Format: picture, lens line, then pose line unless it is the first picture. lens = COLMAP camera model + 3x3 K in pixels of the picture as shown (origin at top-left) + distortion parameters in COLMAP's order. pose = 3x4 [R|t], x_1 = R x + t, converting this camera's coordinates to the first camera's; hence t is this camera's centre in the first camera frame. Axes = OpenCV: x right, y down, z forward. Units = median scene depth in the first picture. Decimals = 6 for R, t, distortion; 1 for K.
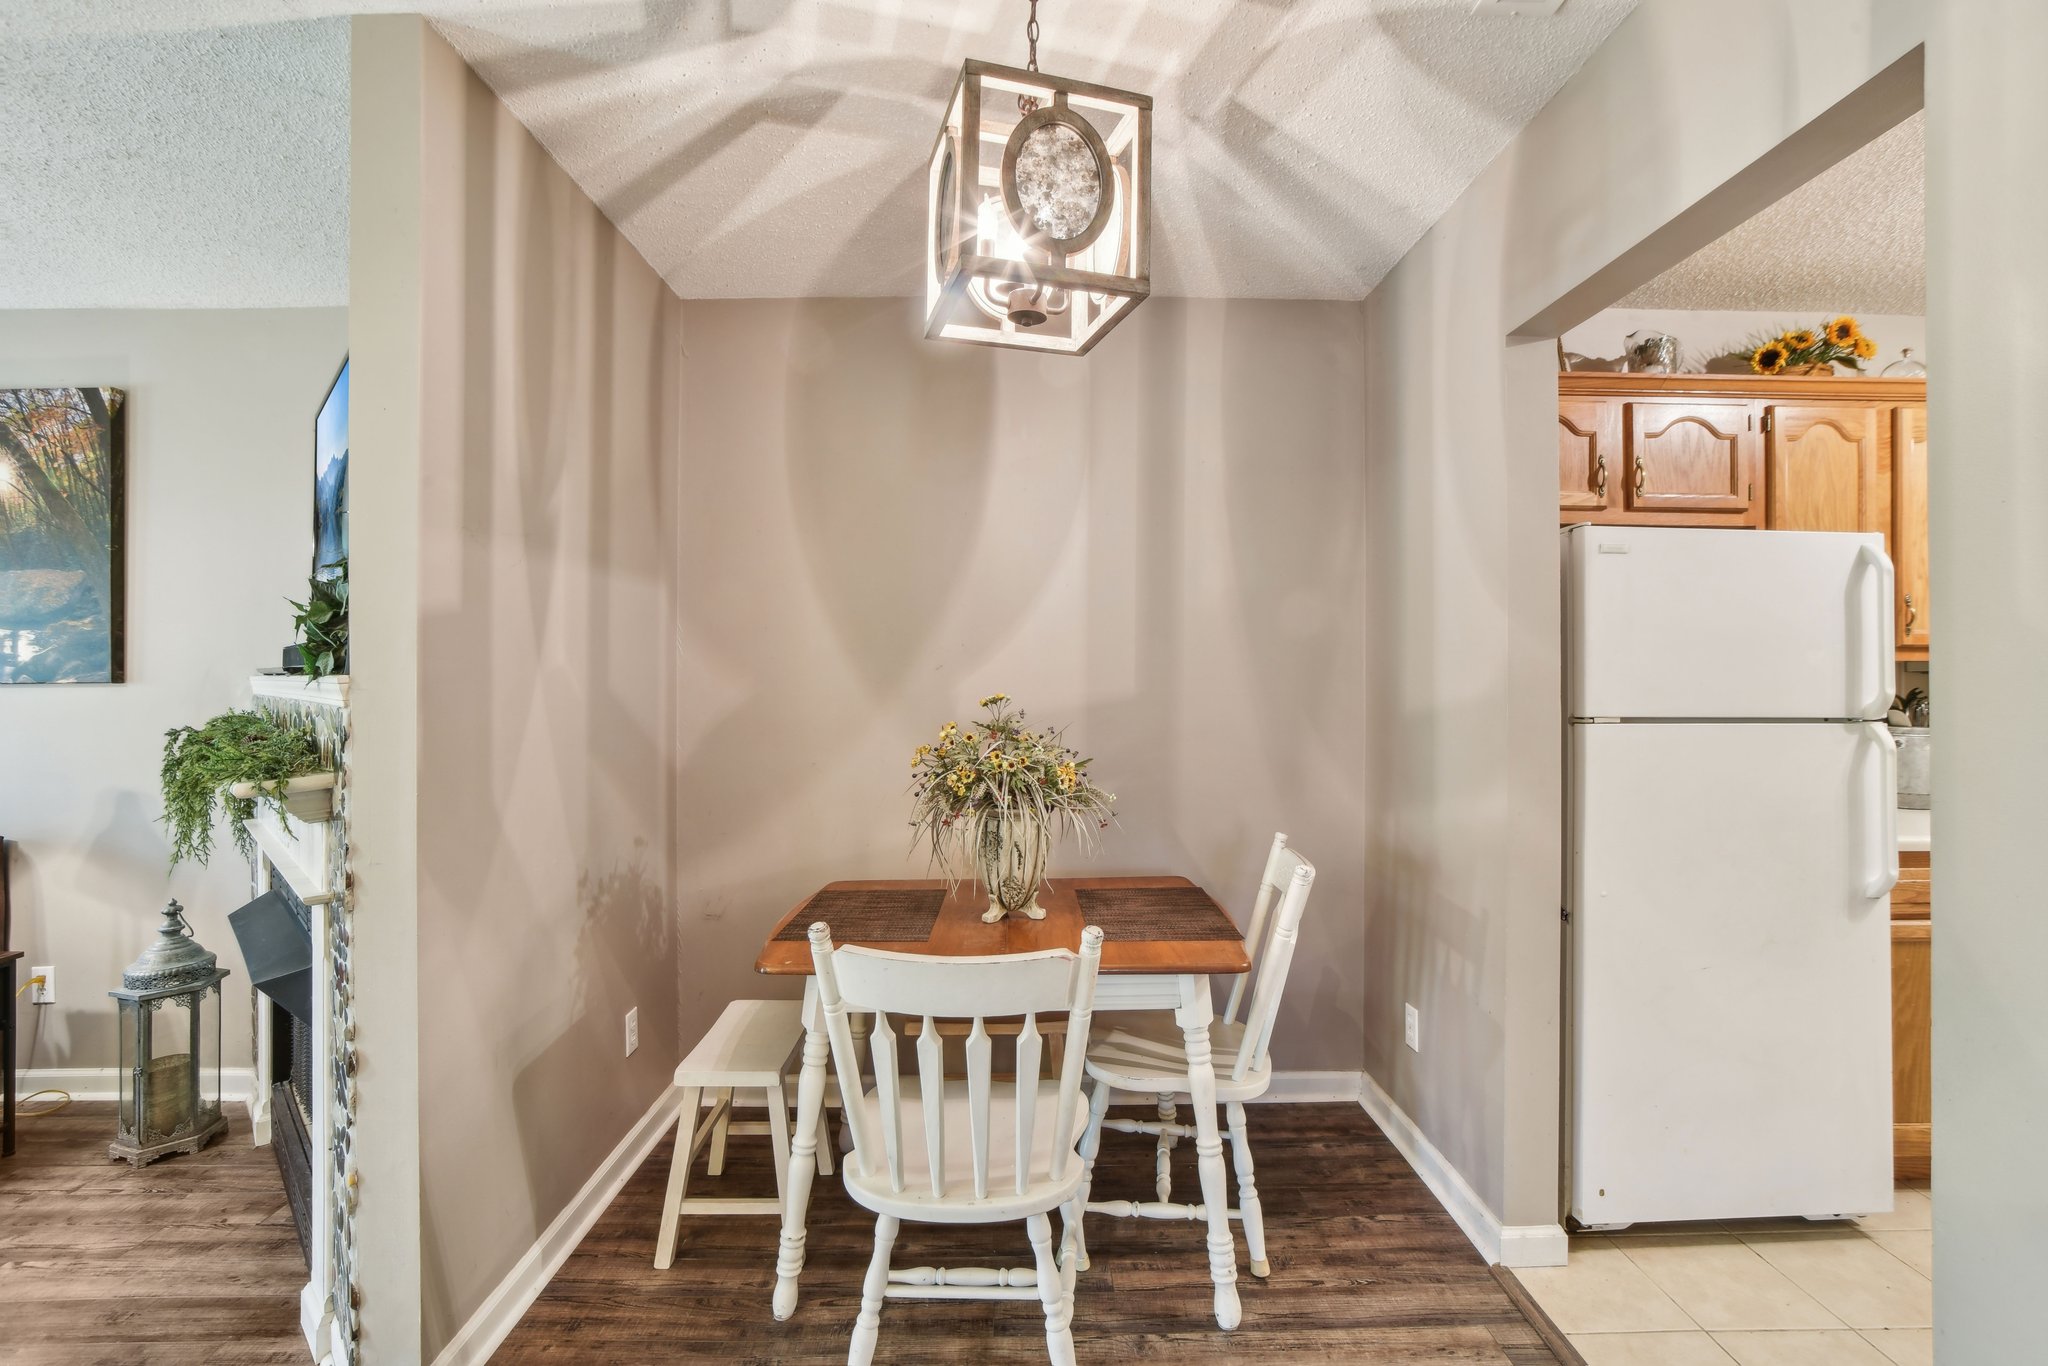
lens RADIAL K [[896.6, 0, 1025.8], [0, 896.6, 665.1], [0, 0, 1]] dist [-0.039954, 0.013057]
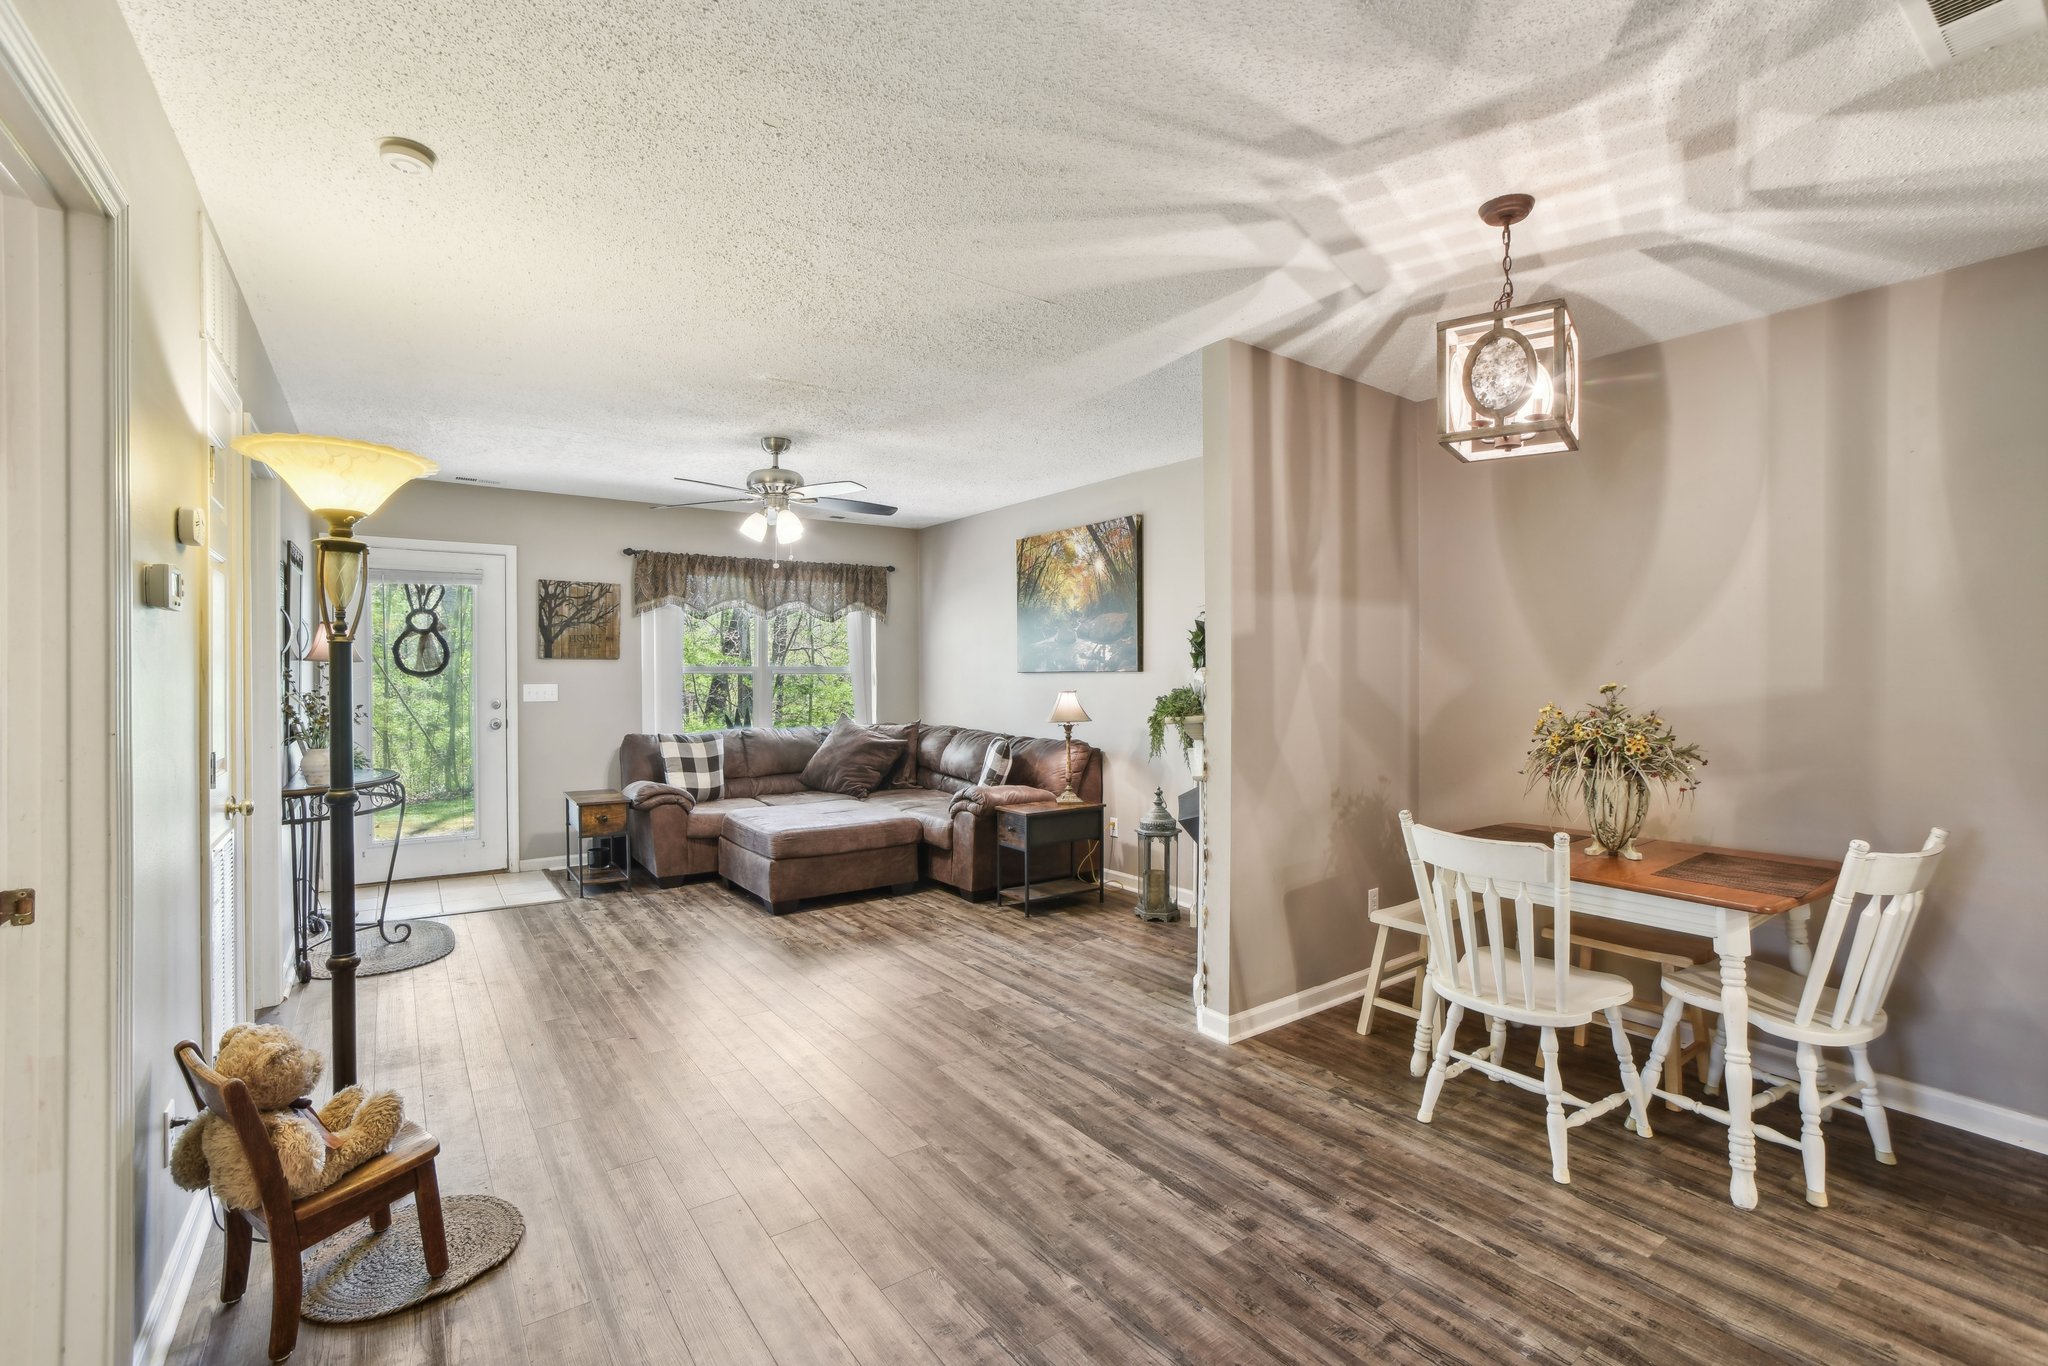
lens RADIAL K [[896.6, 0, 1022.3], [0, 896.6, 663.2], [0, 0, 1]] dist [-0.039954, 0.013057]
pose [[0.570806, -0.000895, -0.821084, 0.466288], [0.003935, 0.999991, 0.001645, -0.001898], [0.821075, -0.004170, 0.570804, -0.363748]]
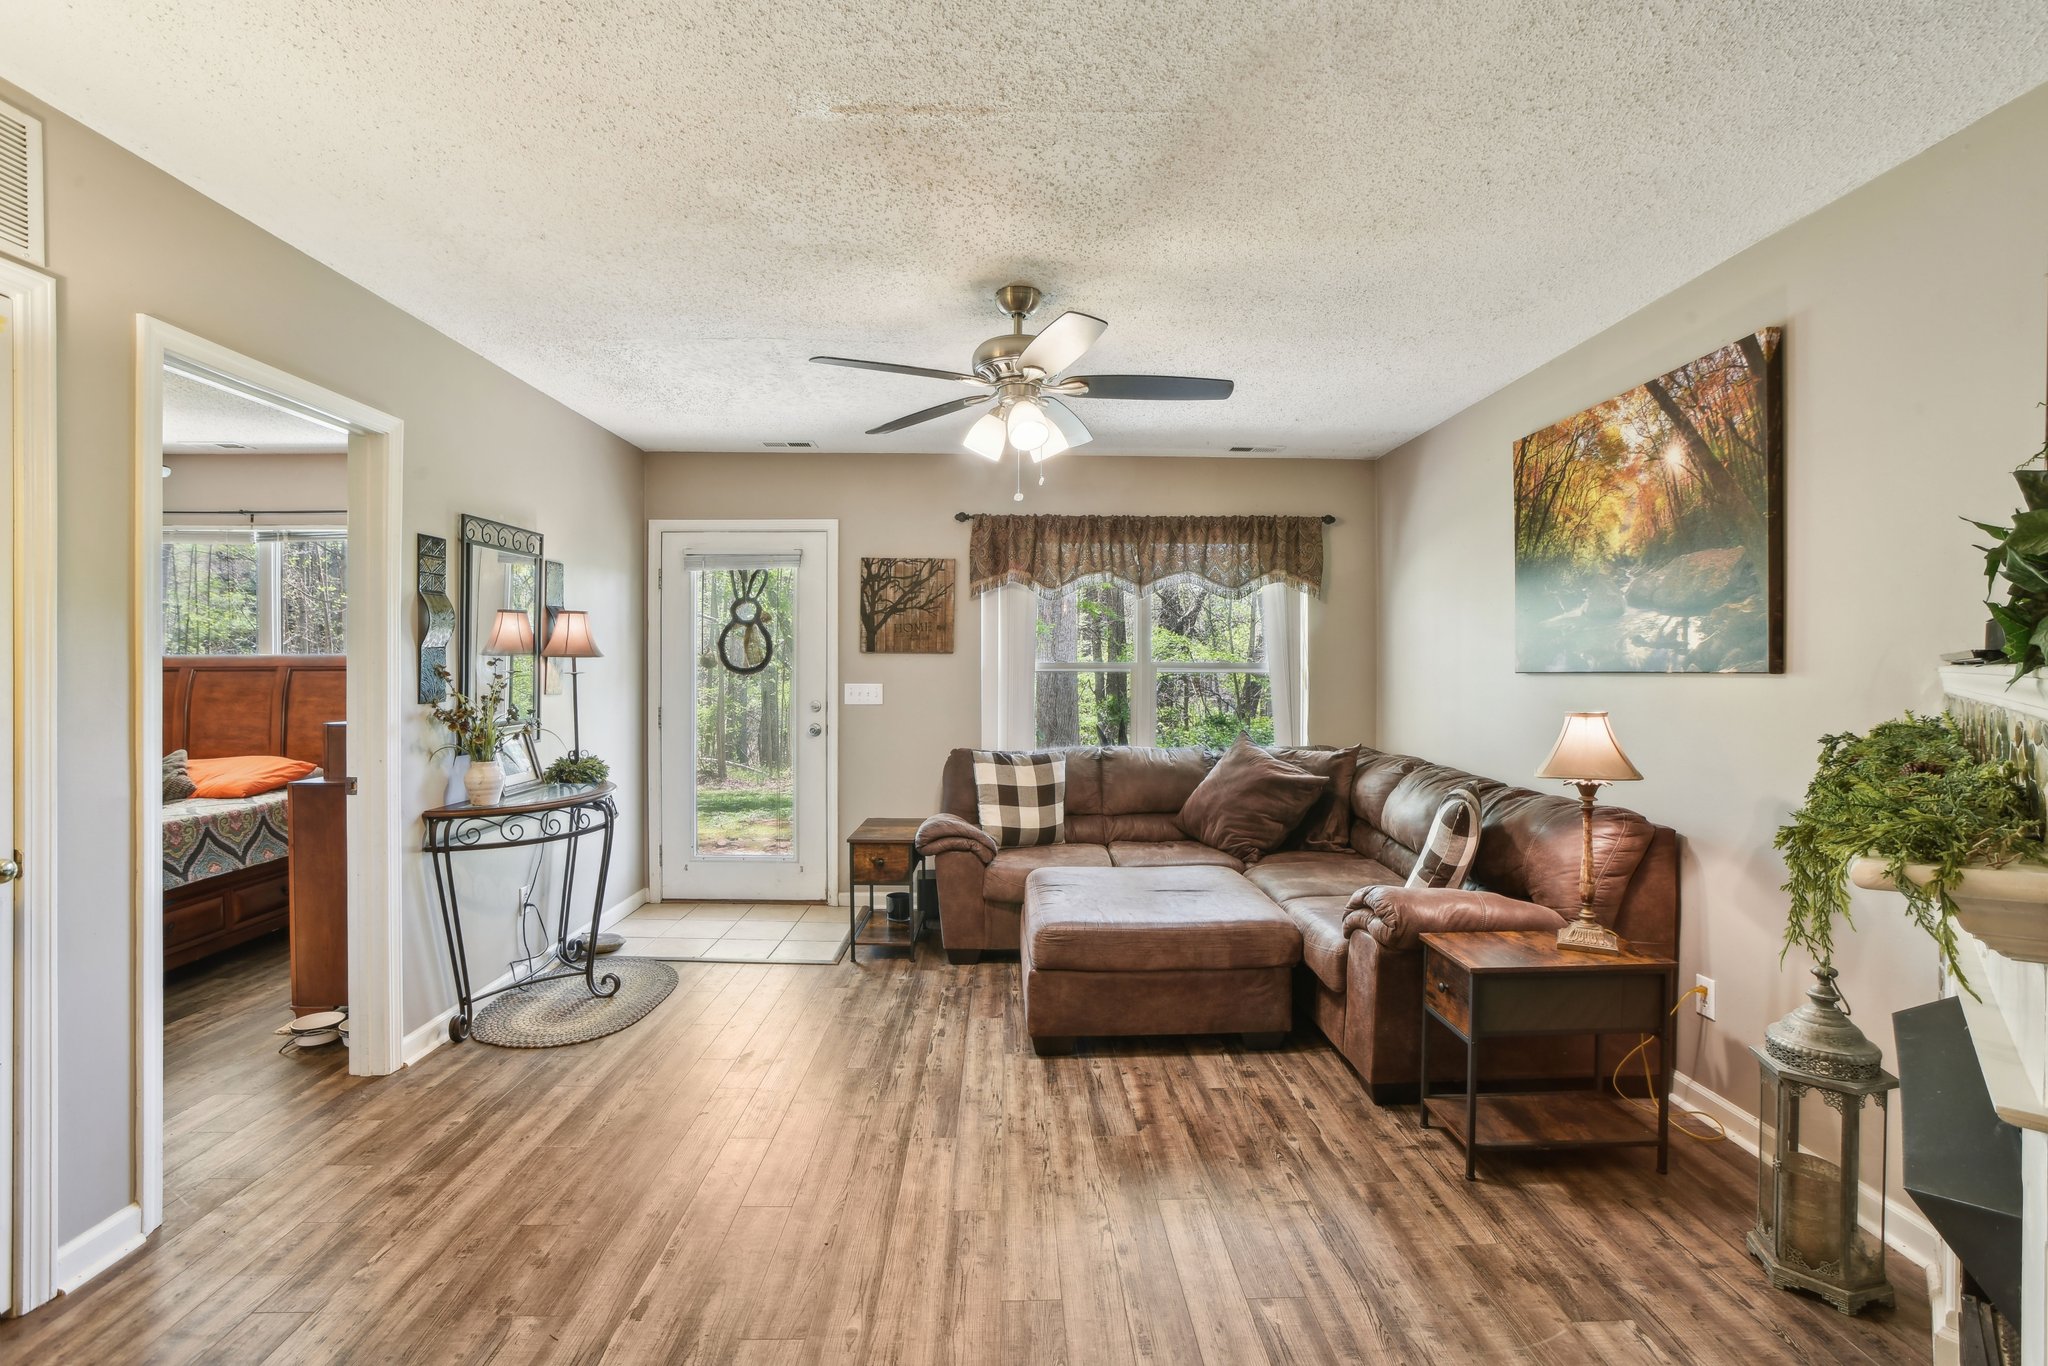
lens RADIAL K [[896.6, 0, 1048.0], [0, 896.6, 664.9], [0, 0, 1]] dist [-0.039954, 0.013057]
pose [[0.023470, 0.004291, -0.999715, -0.246934], [0.005390, 0.999976, 0.004419, 0.005280], [0.999710, -0.005493, 0.023446, 0.323362]]
